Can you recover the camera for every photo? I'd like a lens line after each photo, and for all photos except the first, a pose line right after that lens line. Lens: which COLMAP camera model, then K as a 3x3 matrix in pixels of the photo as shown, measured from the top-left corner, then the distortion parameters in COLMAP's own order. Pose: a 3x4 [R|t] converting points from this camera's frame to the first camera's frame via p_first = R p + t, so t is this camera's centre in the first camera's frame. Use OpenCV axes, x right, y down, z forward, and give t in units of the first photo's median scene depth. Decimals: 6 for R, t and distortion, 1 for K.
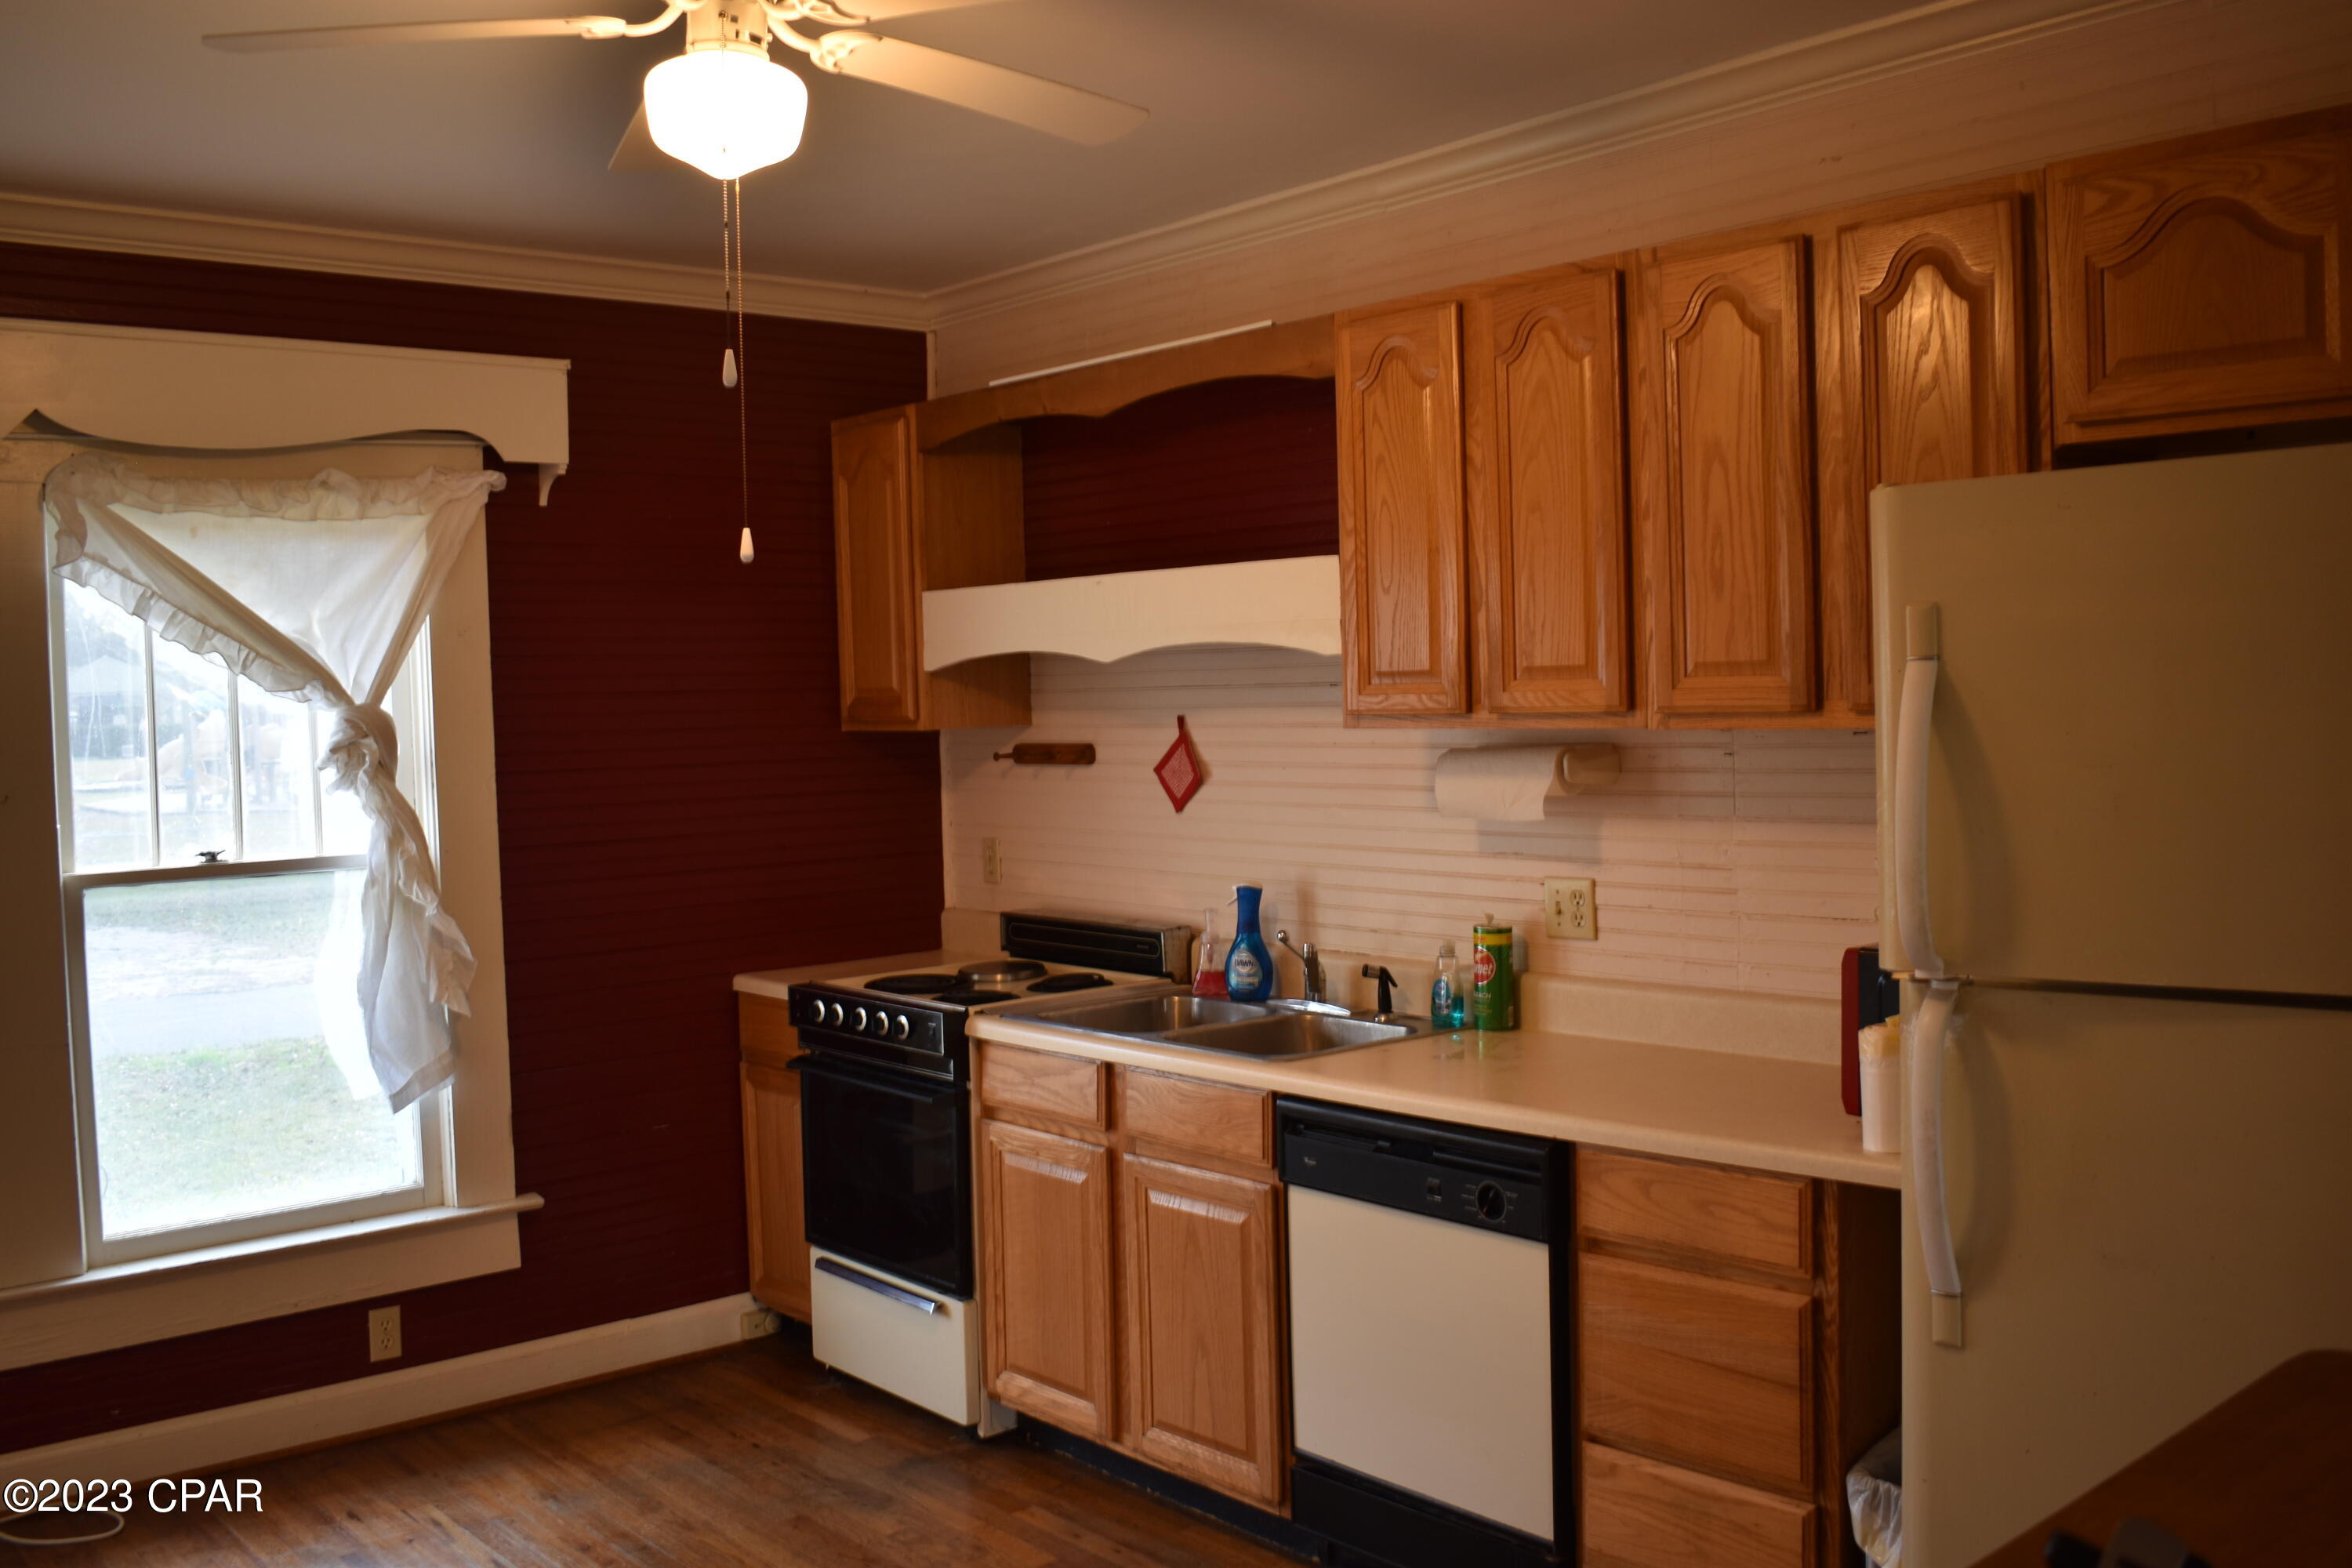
lens RADIAL K [[2103.1, 0, 1179.3], [0, 2103.1, 781.0], [0, 0, 1]] dist [-0.088436, 0.019138]
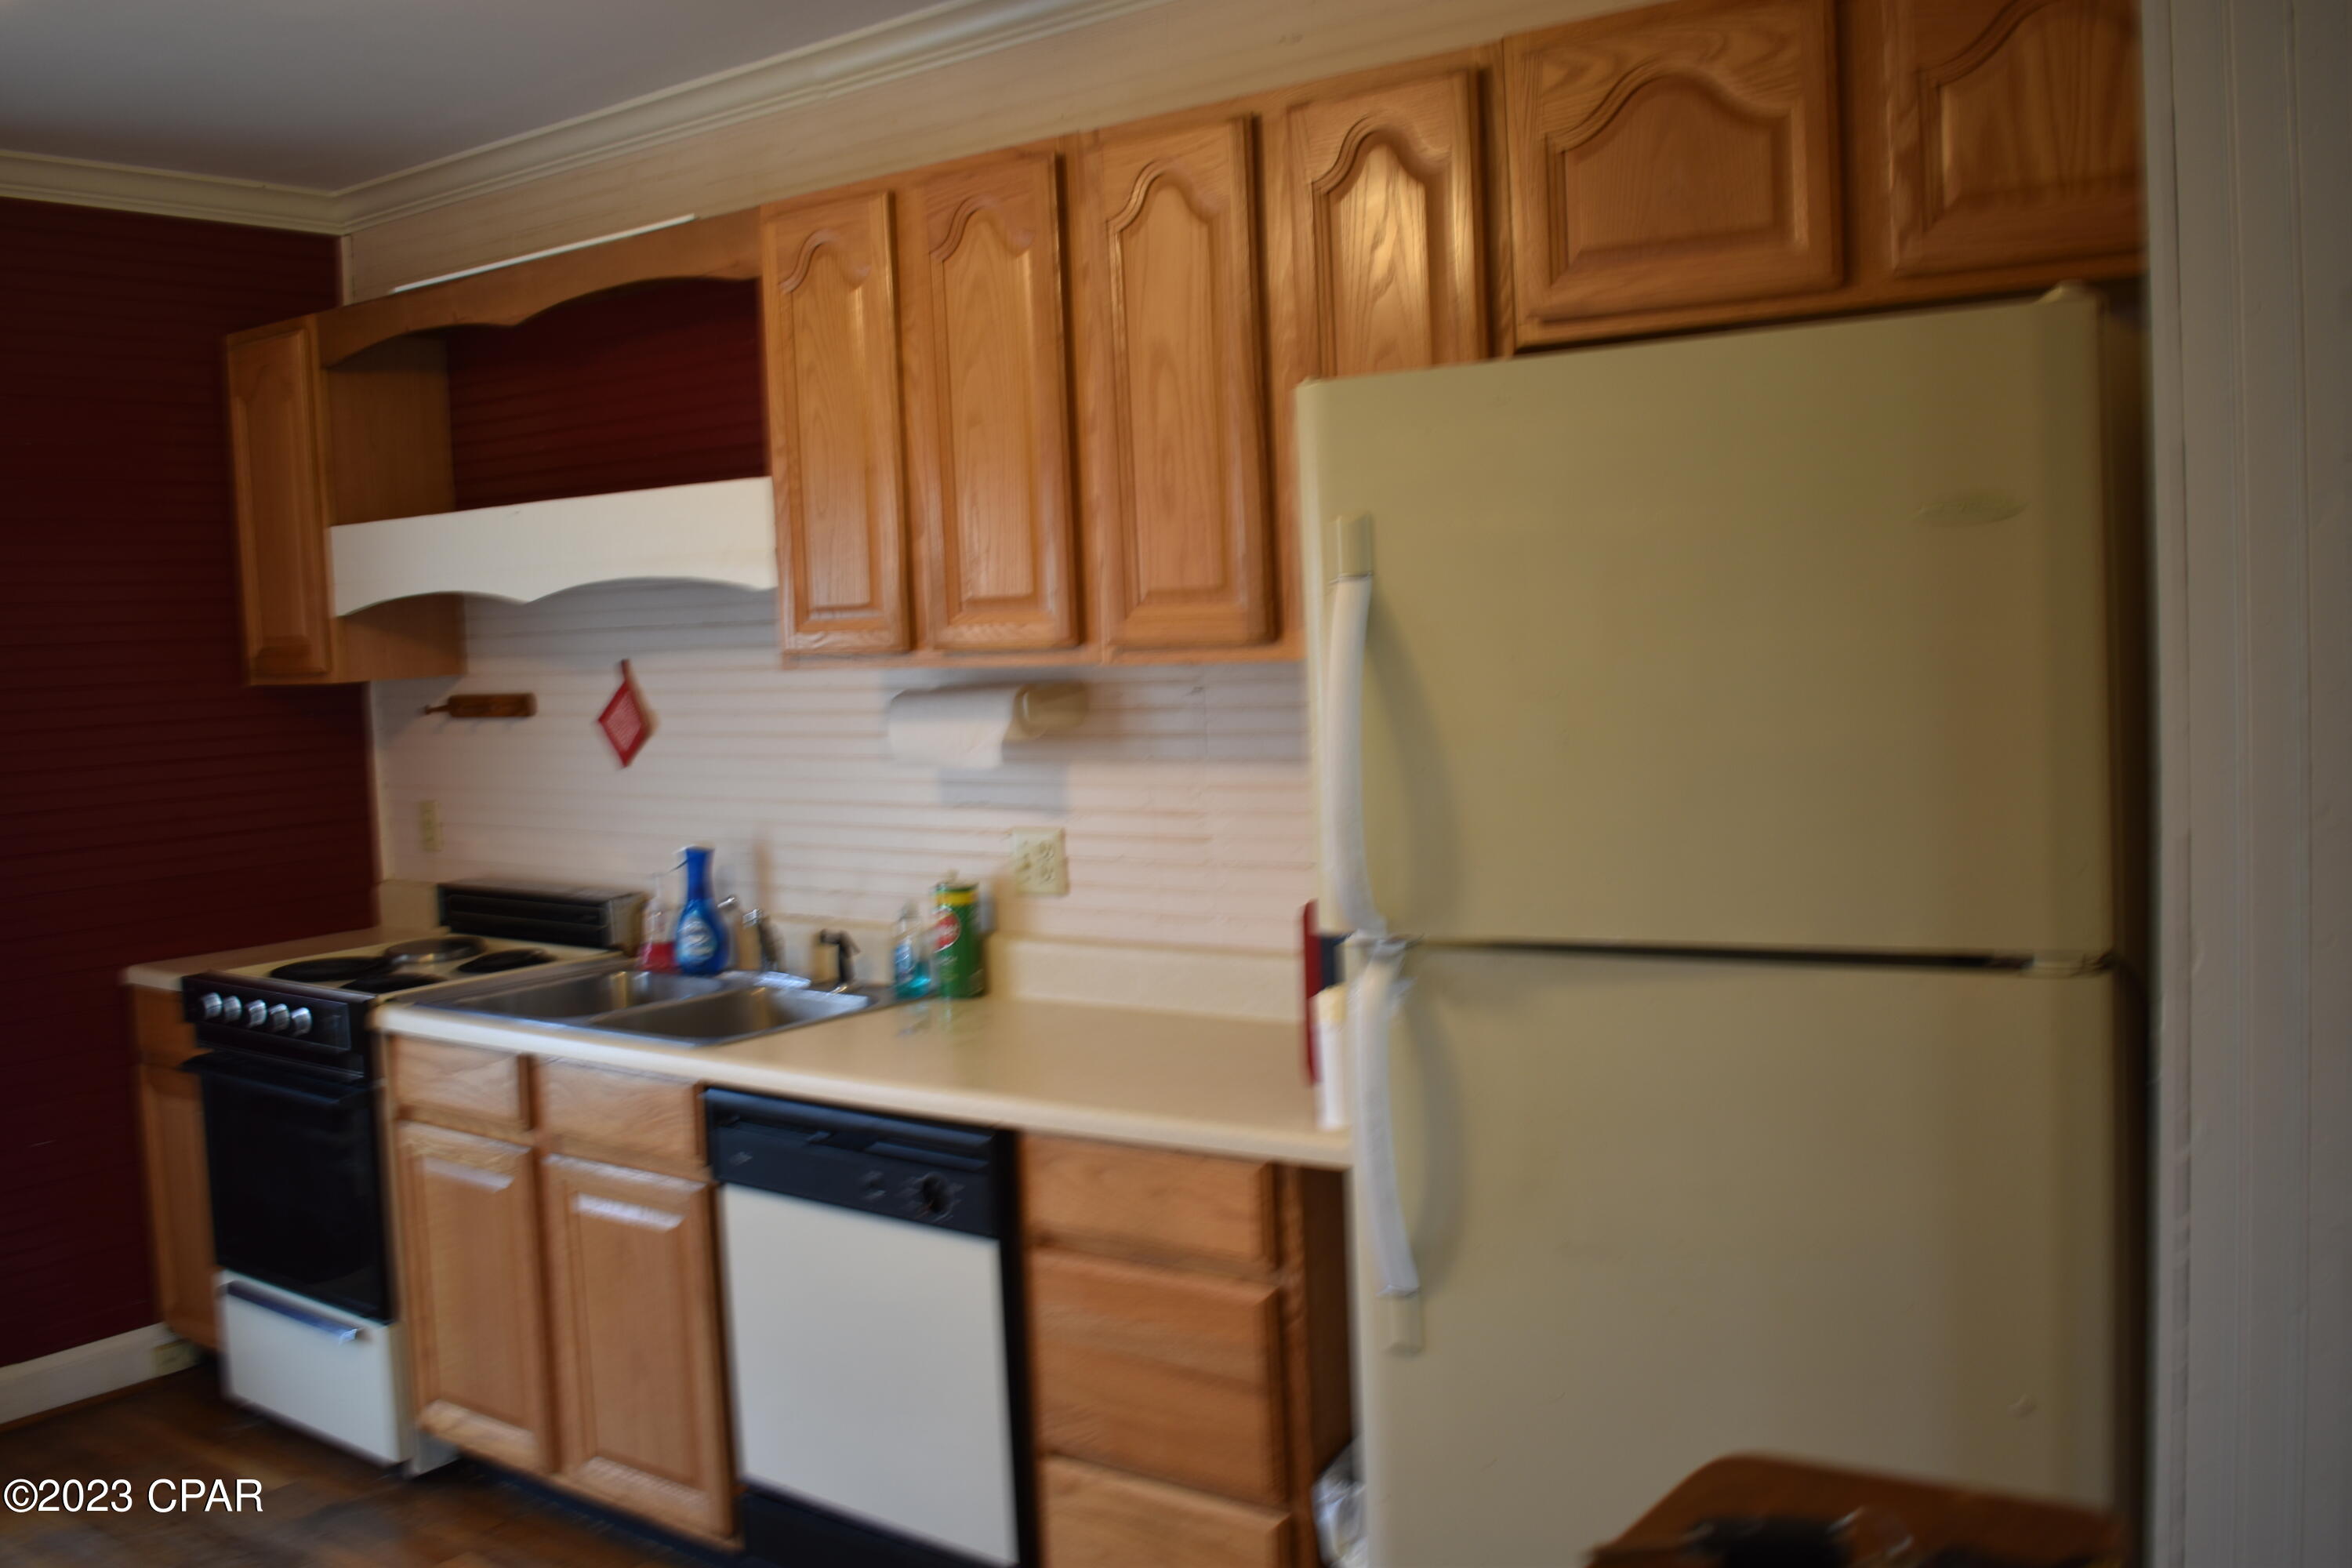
lens RADIAL K [[2103.1, 0, 1169.5], [0, 2103.1, 781.9], [0, 0, 1]] dist [-0.088436, 0.019138]
pose [[0.980707, -0.028541, 0.193391, 0.070746], [0.023139, 0.999278, 0.030136, -0.000733], [-0.194111, -0.025080, 0.980659, 0.094403]]
